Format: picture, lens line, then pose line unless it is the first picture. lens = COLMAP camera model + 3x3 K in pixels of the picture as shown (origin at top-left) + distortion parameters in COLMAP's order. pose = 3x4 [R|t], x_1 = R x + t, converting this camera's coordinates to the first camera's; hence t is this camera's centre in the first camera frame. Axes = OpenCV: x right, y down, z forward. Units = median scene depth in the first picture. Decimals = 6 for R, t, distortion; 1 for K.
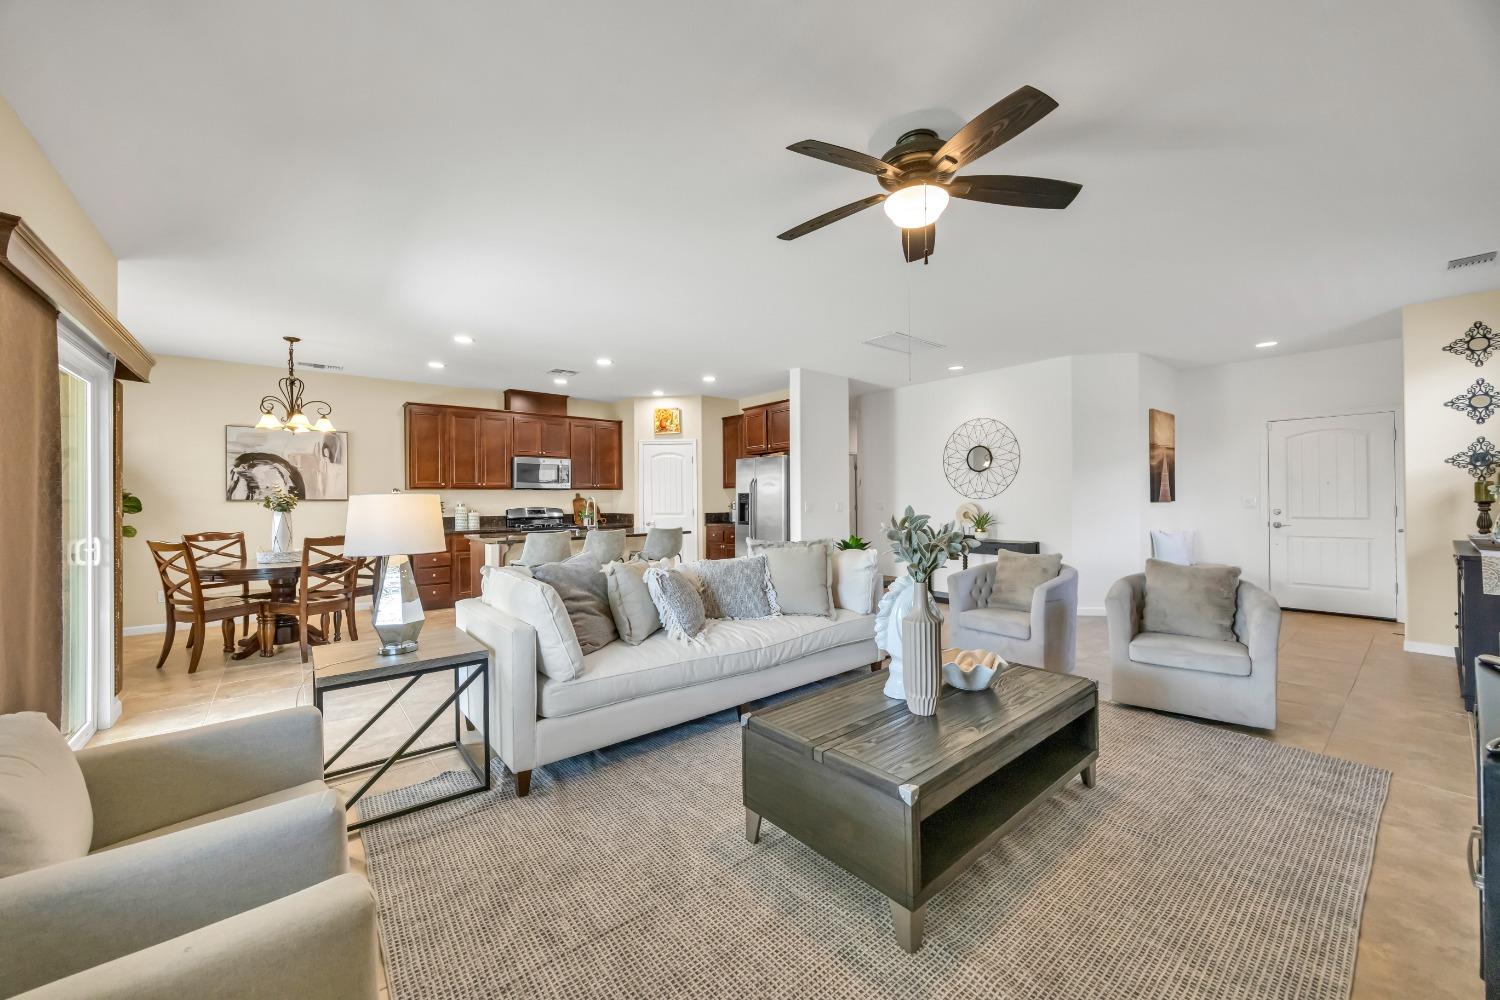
lens RADIAL K [[565.1, 0, 748.3], [0, 565.1, 498.3], [0, 0, 1]] dist [-0.004972, 0.000382]
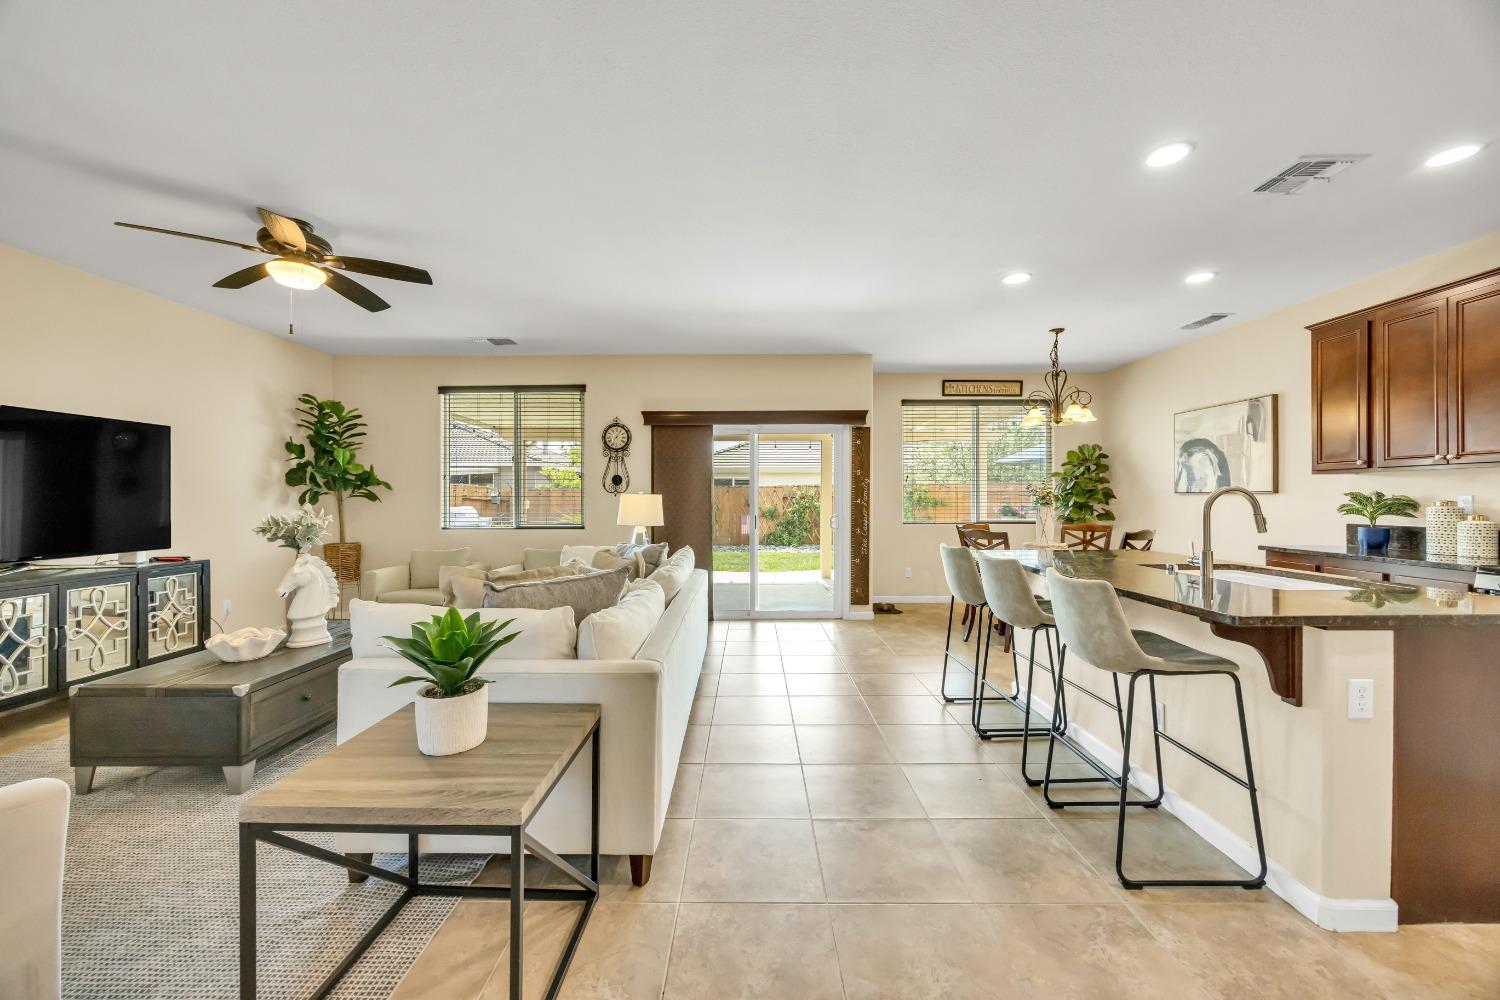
lens RADIAL K [[565.1, 0, 749.1], [0, 565.1, 497.8], [0, 0, 1]] dist [-0.004972, 0.000382]
pose [[-0.639347, 0.010450, -0.768847, 0.236649], [0.009988, 0.999936, 0.005286, -0.000717], [0.768853, -0.004299, -0.639411, 0.962046]]
